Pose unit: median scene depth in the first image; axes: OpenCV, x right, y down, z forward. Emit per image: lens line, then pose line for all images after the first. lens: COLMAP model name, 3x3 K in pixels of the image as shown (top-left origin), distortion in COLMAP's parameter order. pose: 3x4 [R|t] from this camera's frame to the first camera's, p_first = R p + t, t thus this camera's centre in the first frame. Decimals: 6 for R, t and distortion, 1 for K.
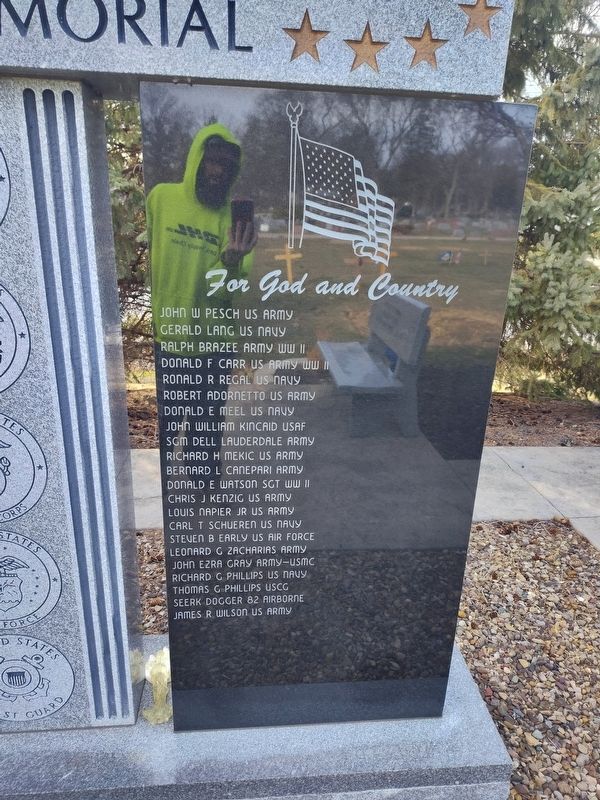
lens RADIAL K [[555.2, 0, 299.3], [0, 555.2, 399.5], [0, 0, 1]] dist [0.056250, -0.047823]
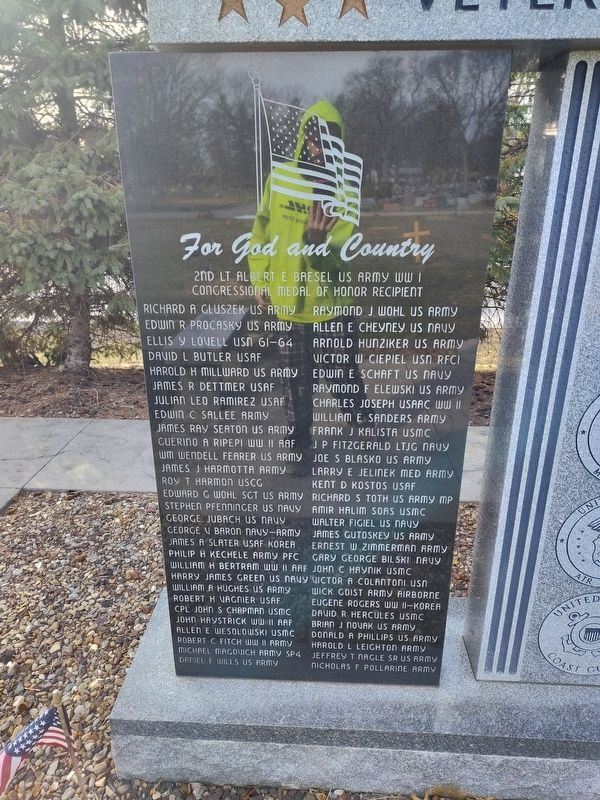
lens RADIAL K [[555.2, 0, 306.0], [0, 555.2, 398.9], [0, 0, 1]] dist [0.056250, -0.047823]
pose [[0.990581, 0.016804, -0.135894, -1.050788], [-0.013715, 0.999627, 0.023633, 0.041115], [0.136240, -0.021547, 0.990442, -0.129179]]
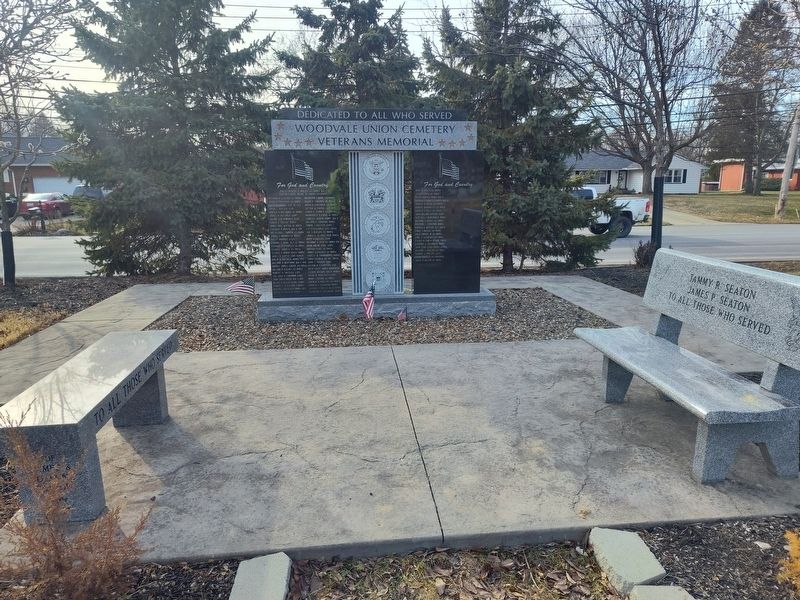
lens RADIAL K [[555.2, 0, 396.8], [0, 555.2, 300.7], [0, 0, 1]] dist [0.056250, -0.047823]
pose [[0.999227, -0.039190, -0.003237, -0.411937], [0.038521, 0.992048, -0.119817, 1.372806], [0.007907, 0.119600, 0.992791, -3.747804]]
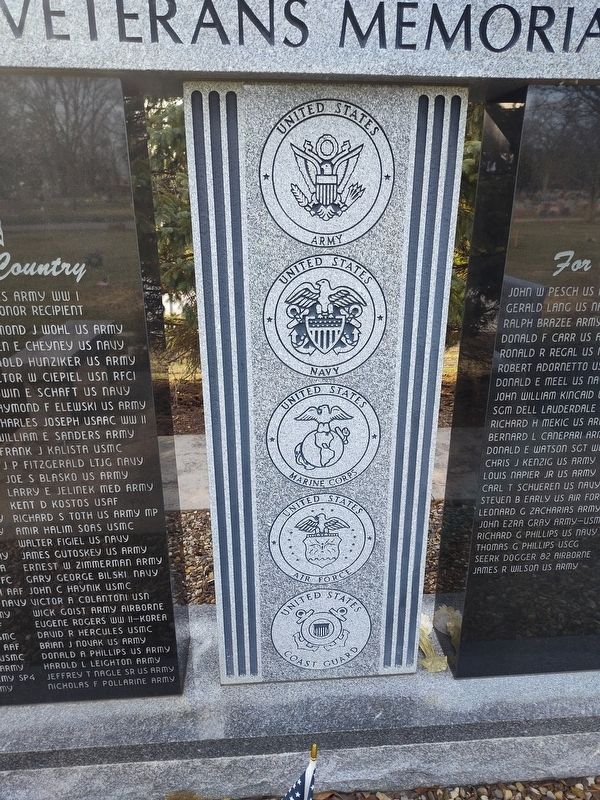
lens RADIAL K [[555.2, 0, 299.5], [0, 555.2, 403.9], [0, 0, 1]] dist [0.056250, -0.047823]
pose [[0.999376, -0.024941, -0.025017, -0.589206], [0.025308, 0.999576, 0.014428, 0.036006], [0.024646, -0.015052, 0.999583, -0.118092]]
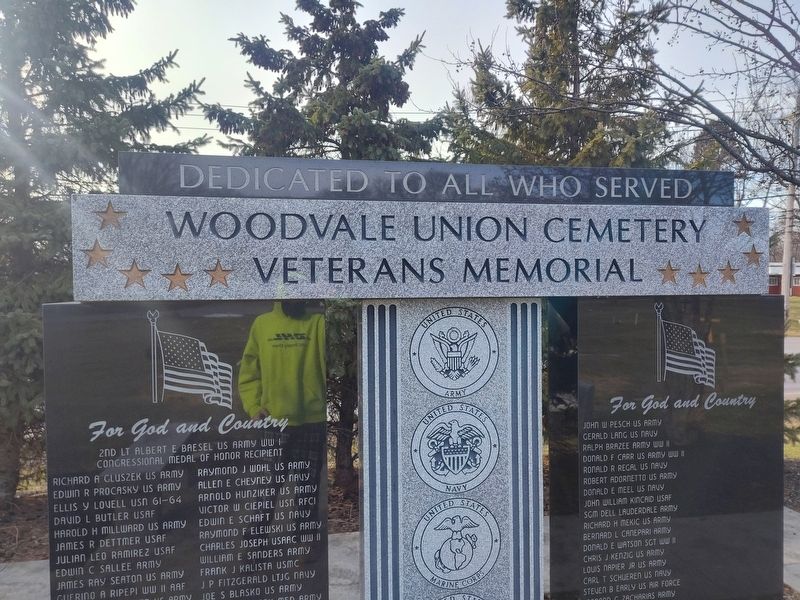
lens RADIAL K [[555.2, 0, 403.4], [0, 555.2, 301.2], [0, 0, 1]] dist [0.056250, -0.047823]
pose [[0.995598, -0.043993, 0.082754, -0.795705], [0.066520, 0.953709, -0.293281, -0.057207], [-0.066021, 0.297495, 0.952438, -0.524480]]
